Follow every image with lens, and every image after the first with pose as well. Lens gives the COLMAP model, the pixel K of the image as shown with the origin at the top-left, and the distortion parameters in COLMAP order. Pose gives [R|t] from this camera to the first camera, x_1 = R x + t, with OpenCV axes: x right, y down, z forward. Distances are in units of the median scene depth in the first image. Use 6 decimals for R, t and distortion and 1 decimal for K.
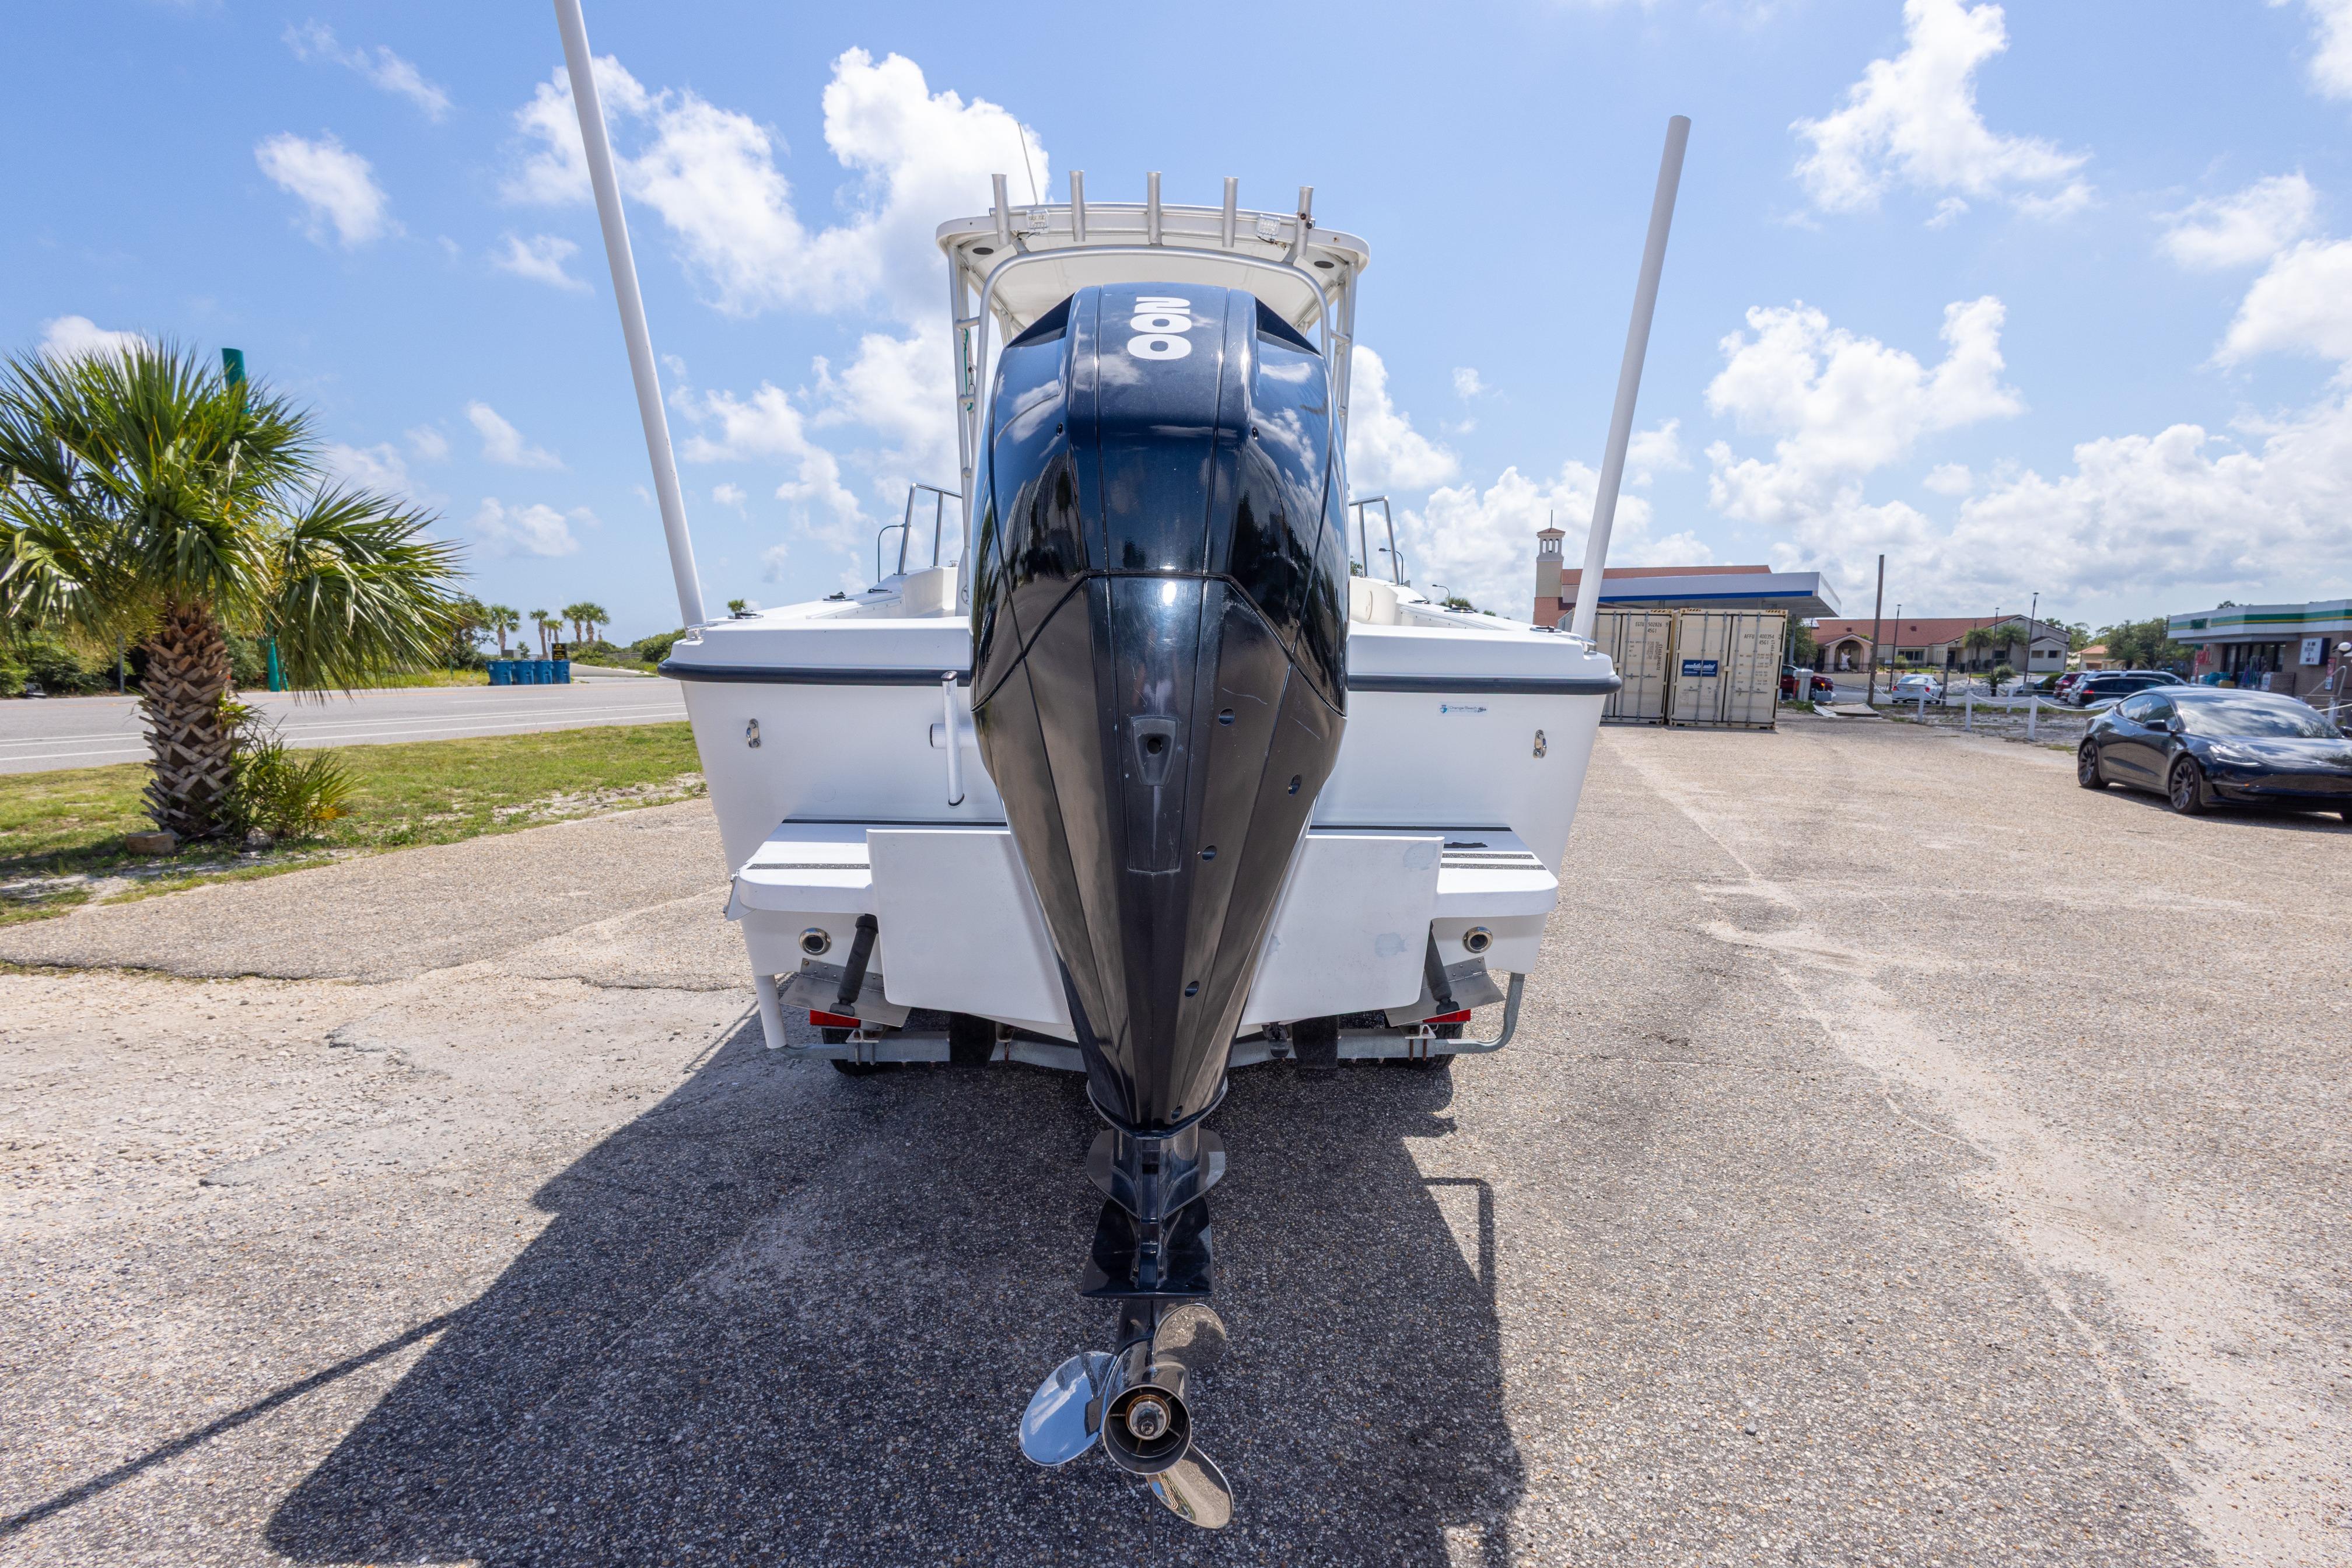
lens RADIAL K [[1171.9, 0, 1224.9], [0, 1171.9, 835.9], [0, 0, 1]] dist [0.007077, 0.000312]
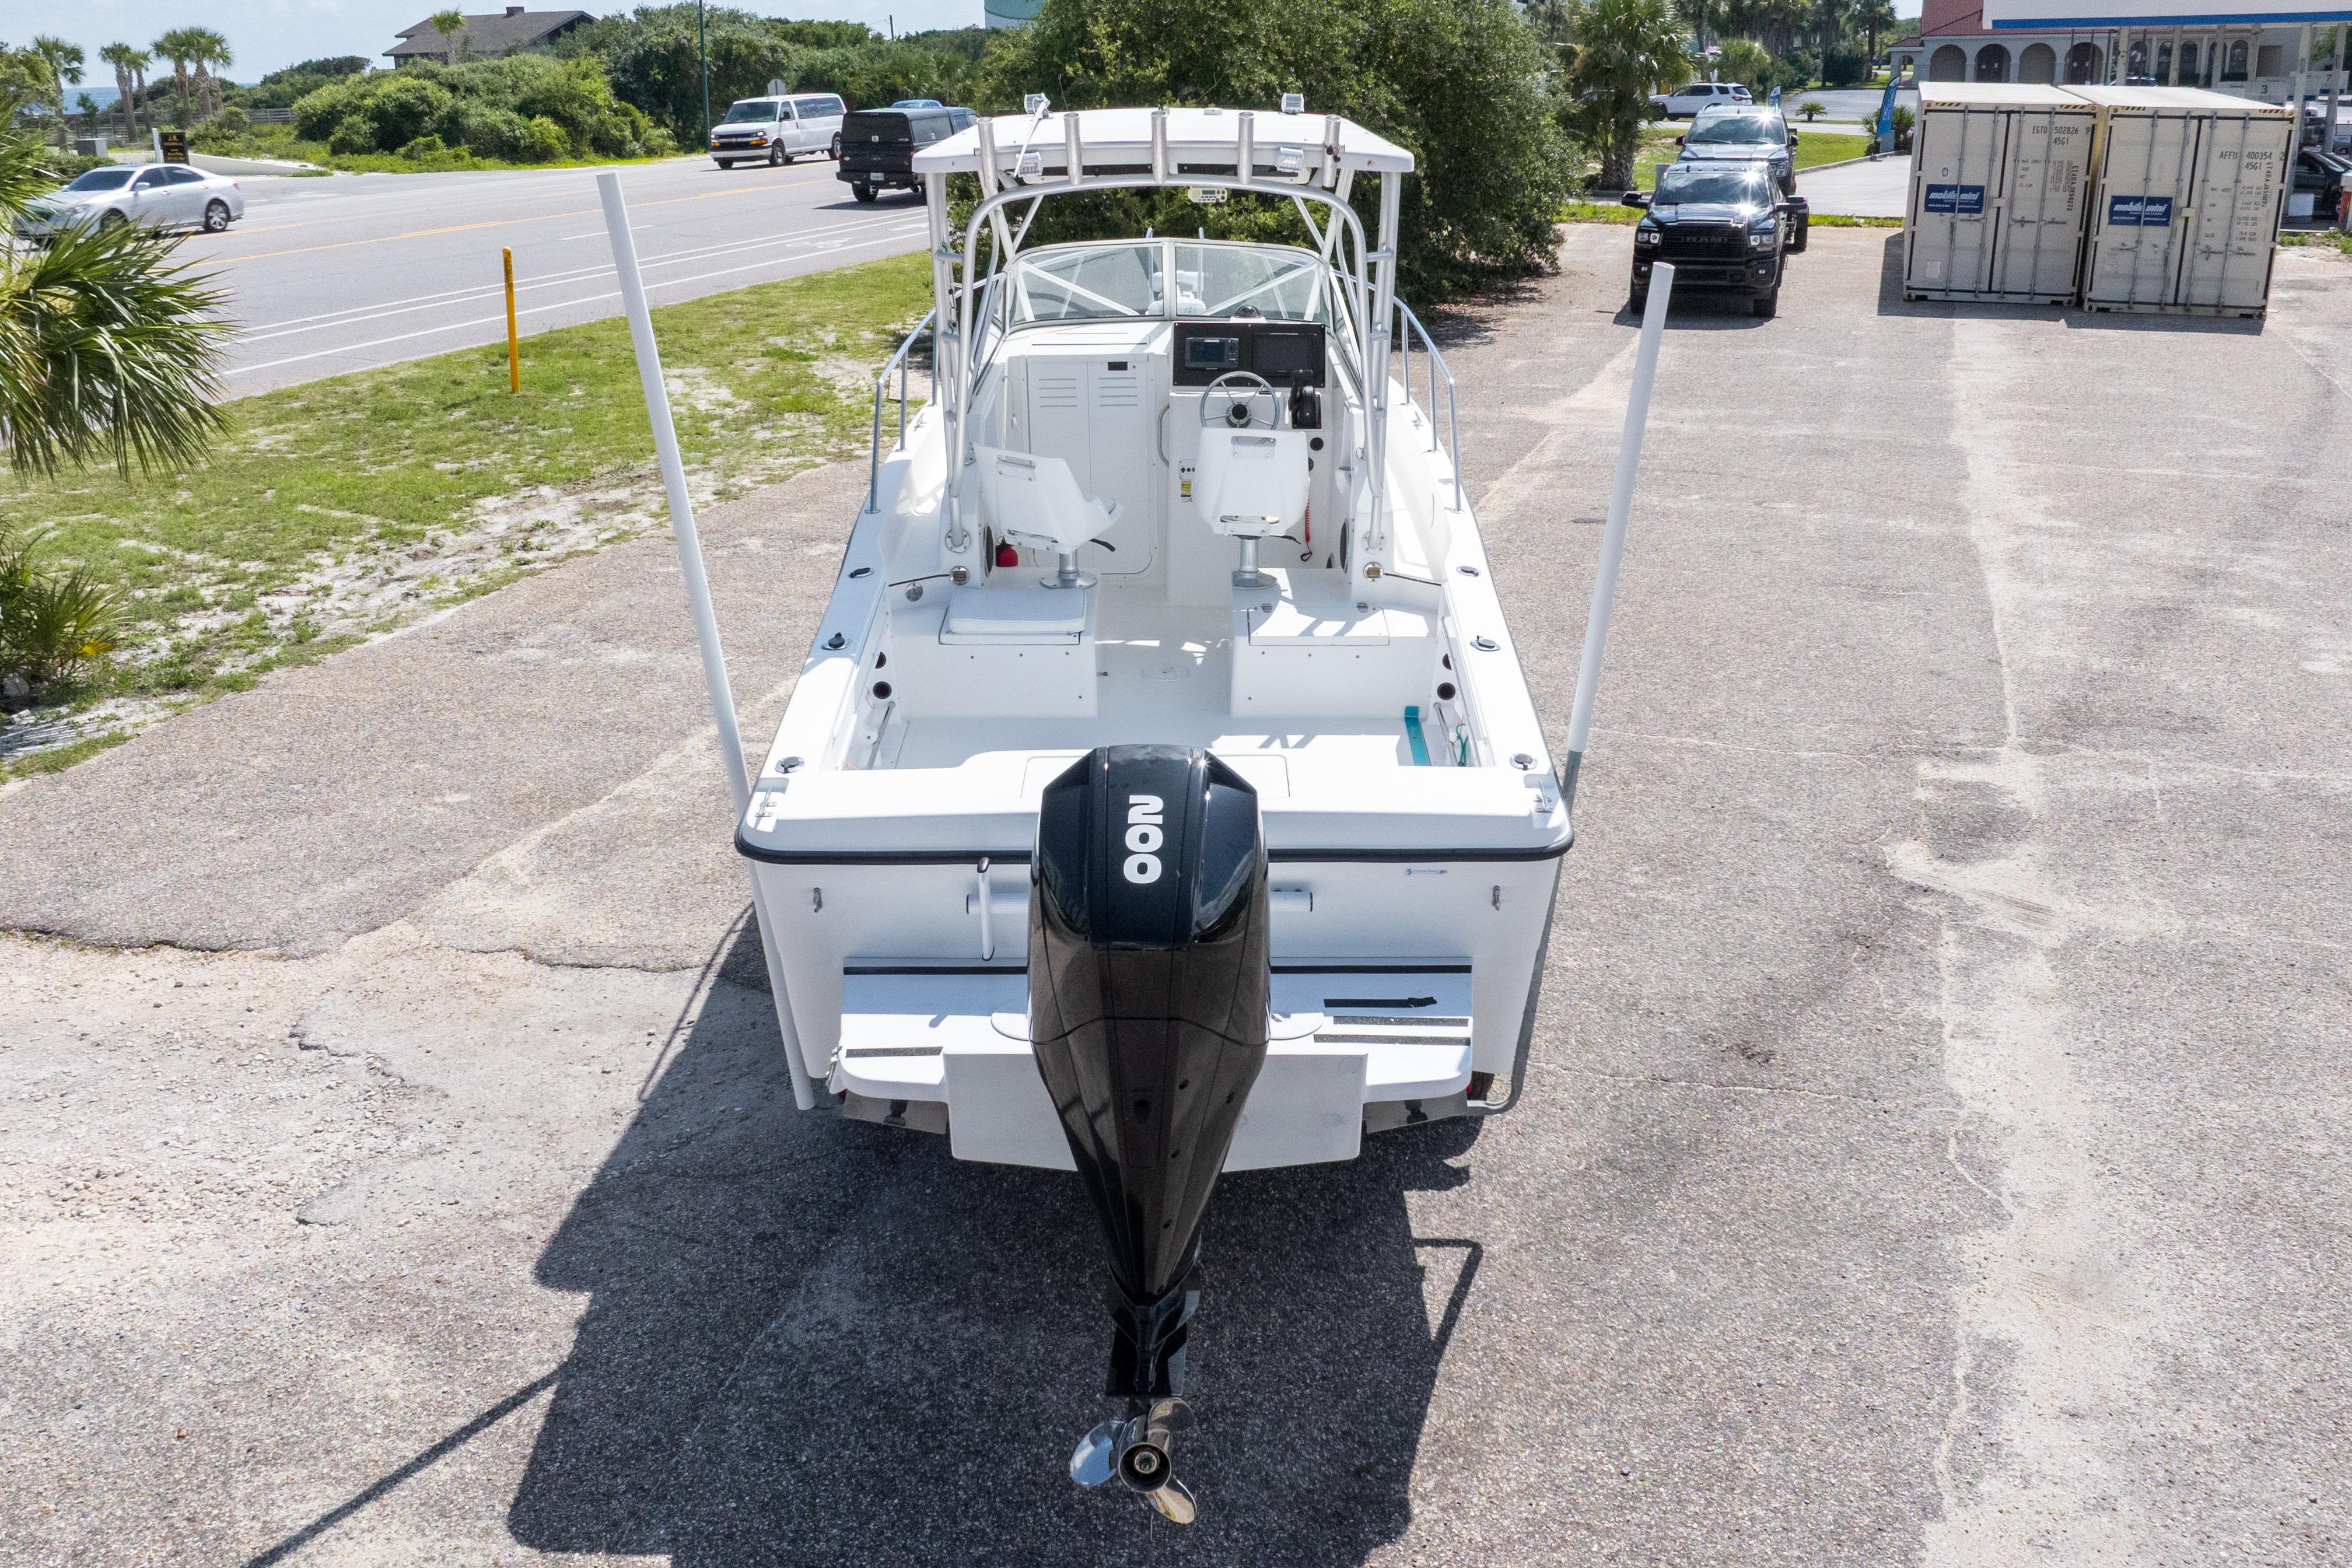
lens RADIAL K [[2159.6, 0, 1188.7], [0, 2159.6, 697.8], [0, 0, 1]] dist [0.003180, -0.069950]
pose [[0.997691, -0.000499, -0.067917, 0.079871], [0.009844, 0.990475, 0.137340, -0.389638], [0.067202, -0.137691, 0.988193, -0.733493]]
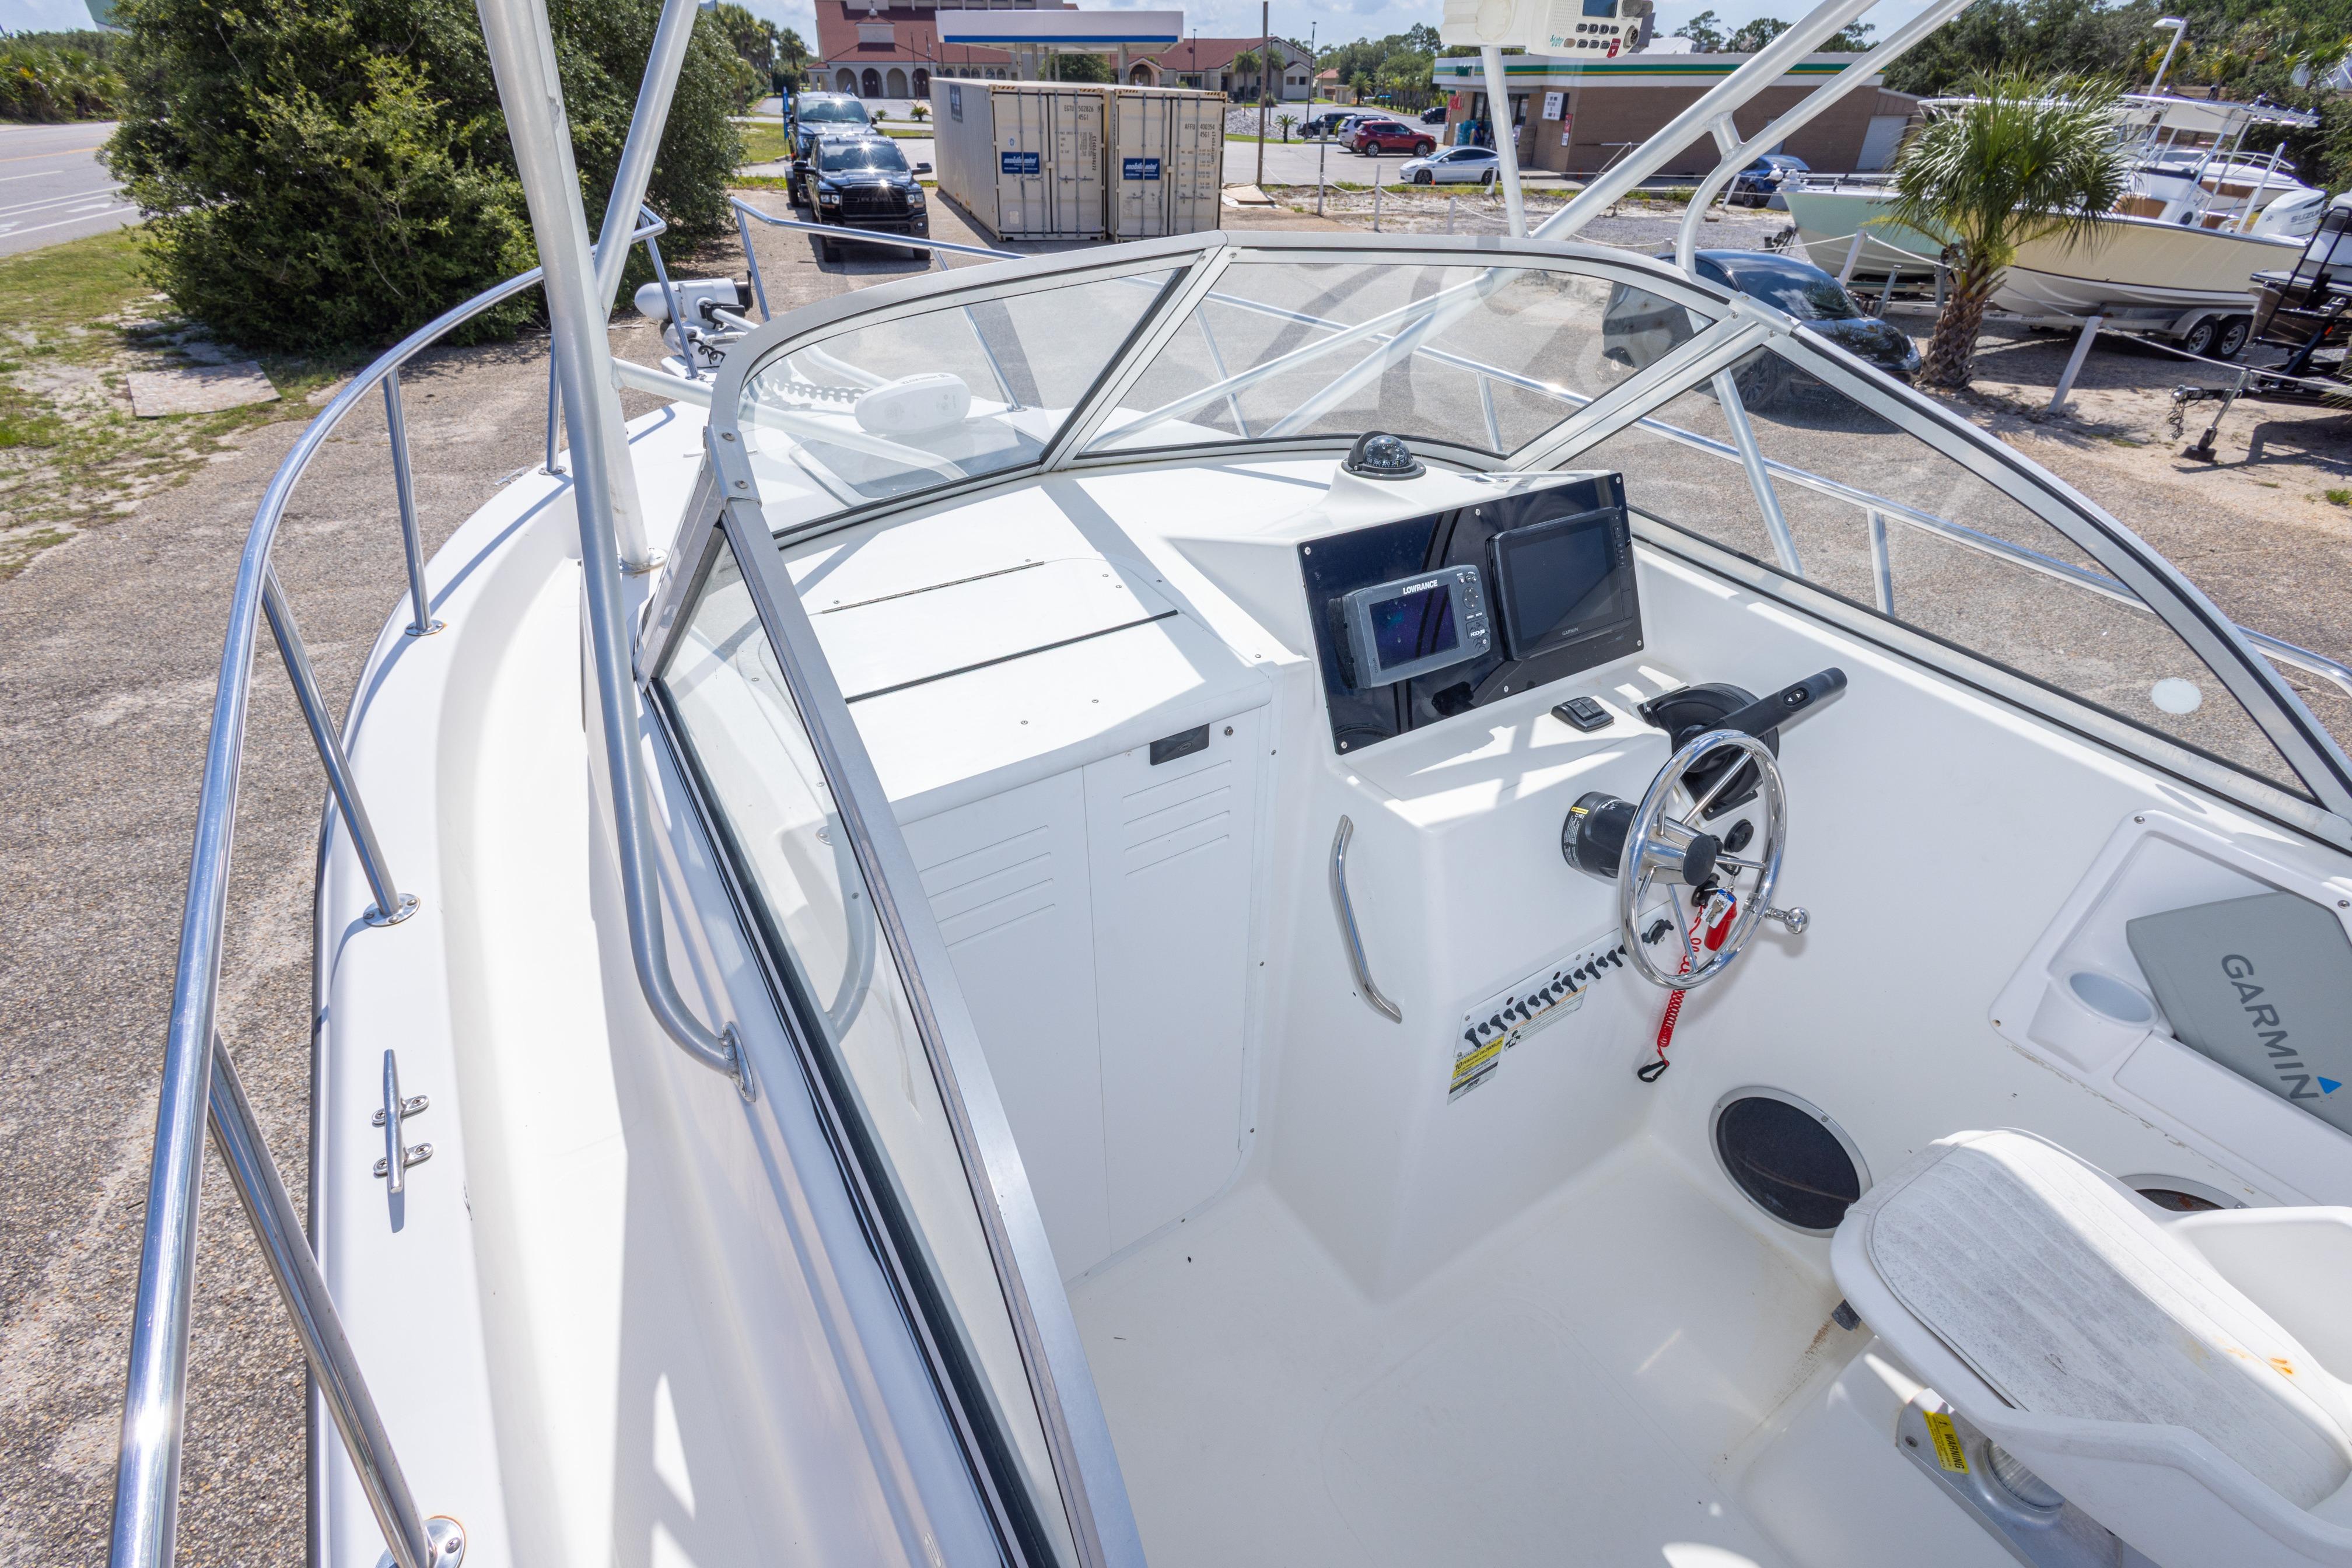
lens RADIAL K [[1079.6, 0, 1175.4], [0, 1079.6, 786.5], [0, 0, 1]] dist [0.013837, -0.005511]
pose [[0.863414, -0.275932, 0.422348, -0.288328], [0.074167, 0.897497, 0.434739, -0.551330], [-0.499015, -0.344035, 0.795376, 1.296961]]
